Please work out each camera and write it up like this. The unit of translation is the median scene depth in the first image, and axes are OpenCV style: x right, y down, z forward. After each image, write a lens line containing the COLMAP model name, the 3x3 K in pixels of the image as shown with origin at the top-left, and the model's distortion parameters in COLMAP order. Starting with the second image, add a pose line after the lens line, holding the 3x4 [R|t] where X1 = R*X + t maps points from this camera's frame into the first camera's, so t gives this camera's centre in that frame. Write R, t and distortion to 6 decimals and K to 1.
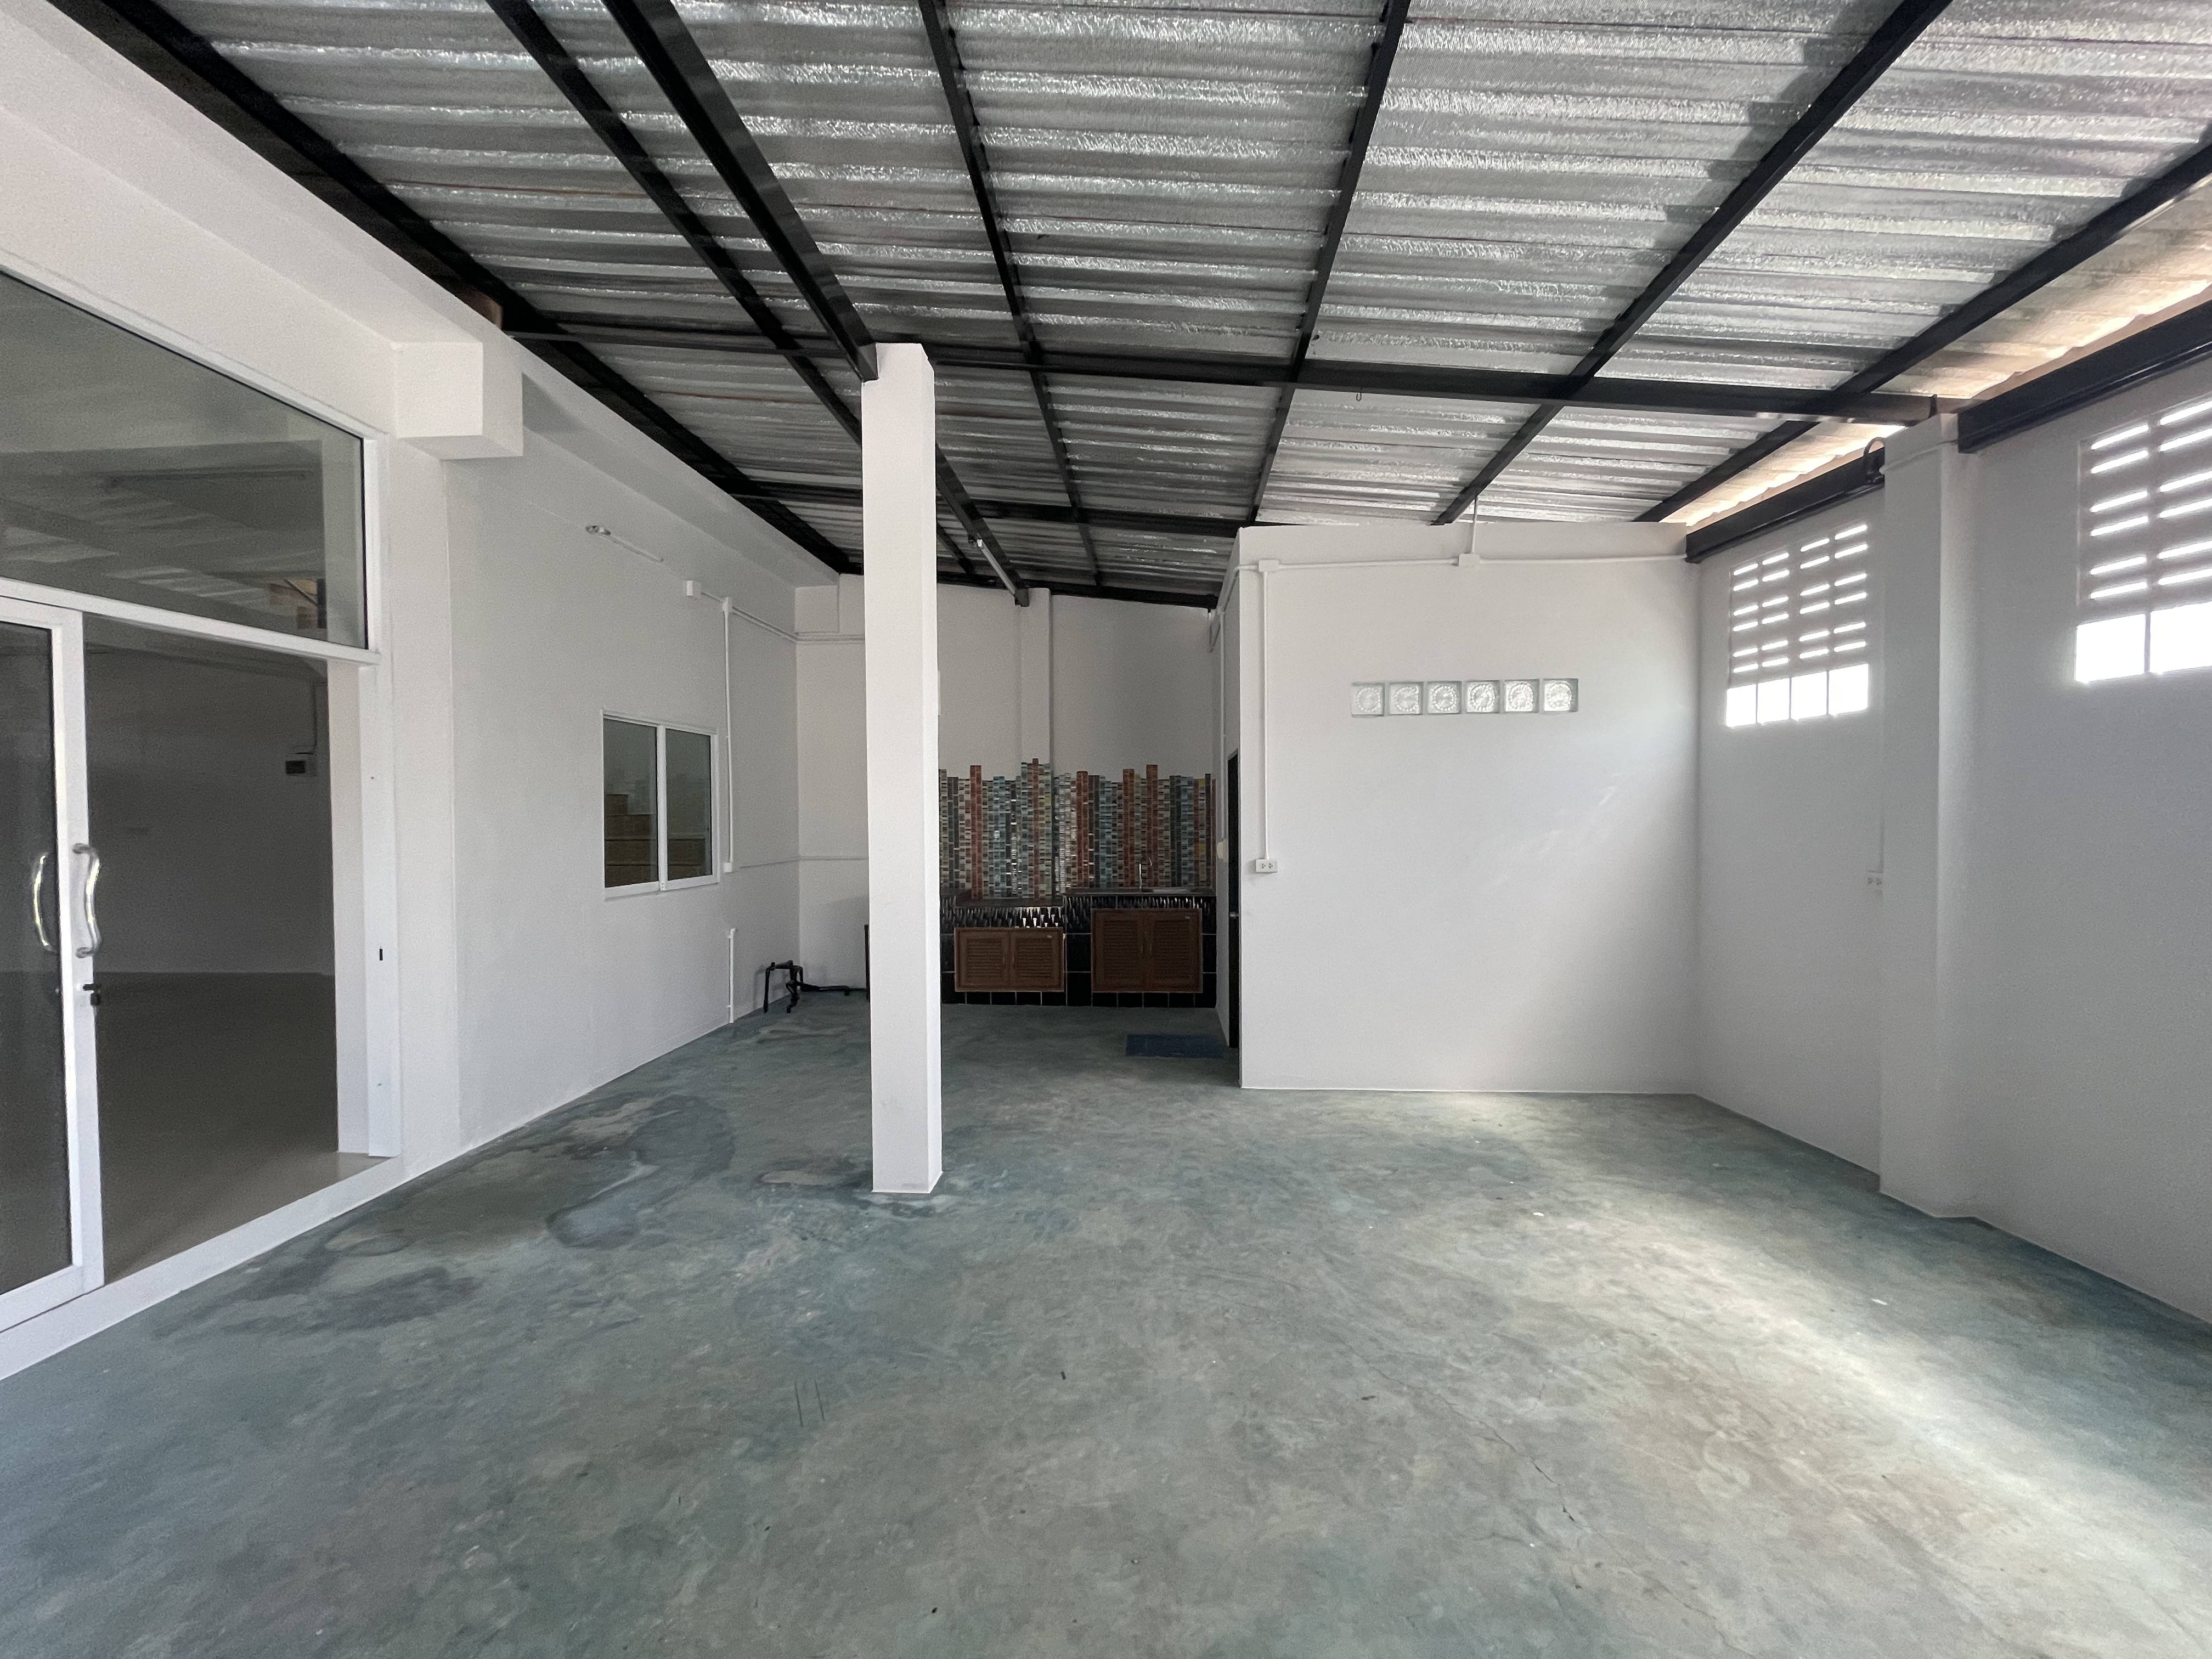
lens RADIAL K [[893.8, 0, 1106.2], [0, 893.8, 825.7], [0, 0, 1]] dist [0.000022, -0.000212]
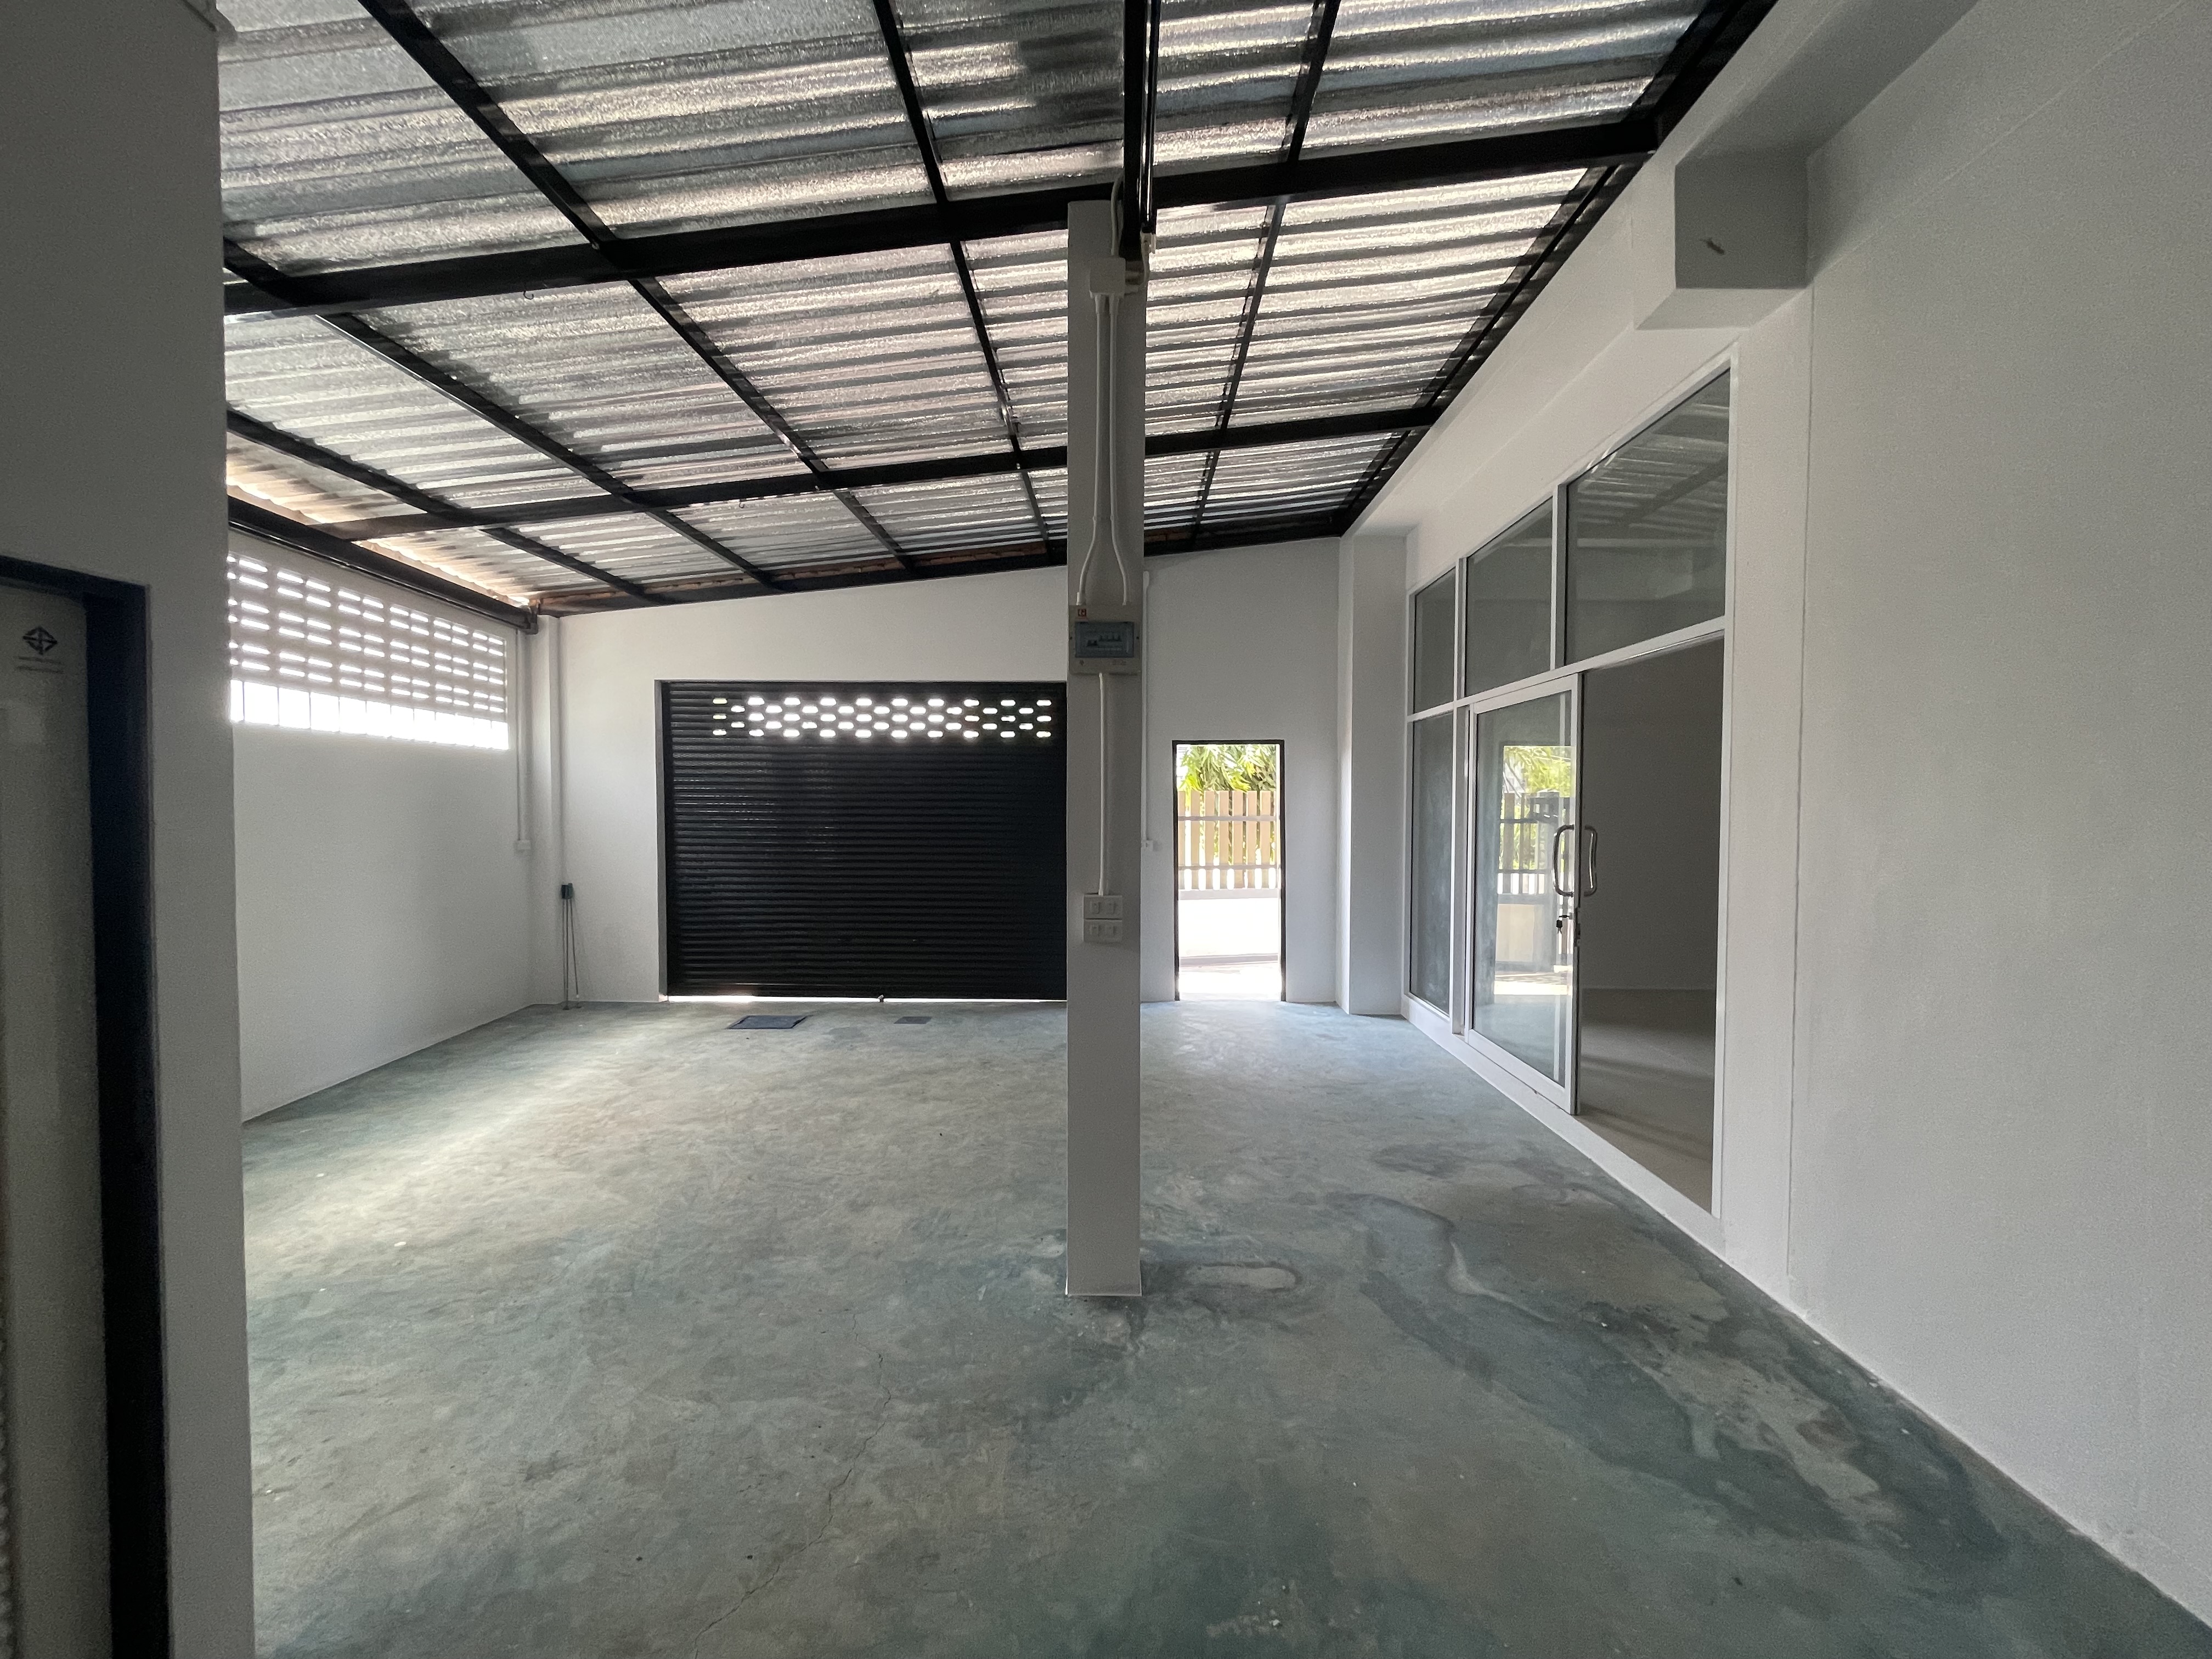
lens RADIAL K [[893.8, 0, 1106.2], [0, 893.8, 825.7], [0, 0, 1]] dist [0.000022, -0.000212]
pose [[-0.998871, 0.006009, -0.047115, -0.210698], [0.004100, 0.999171, 0.040513, -0.034311], [0.047320, 0.040274, -0.998068, 1.978726]]
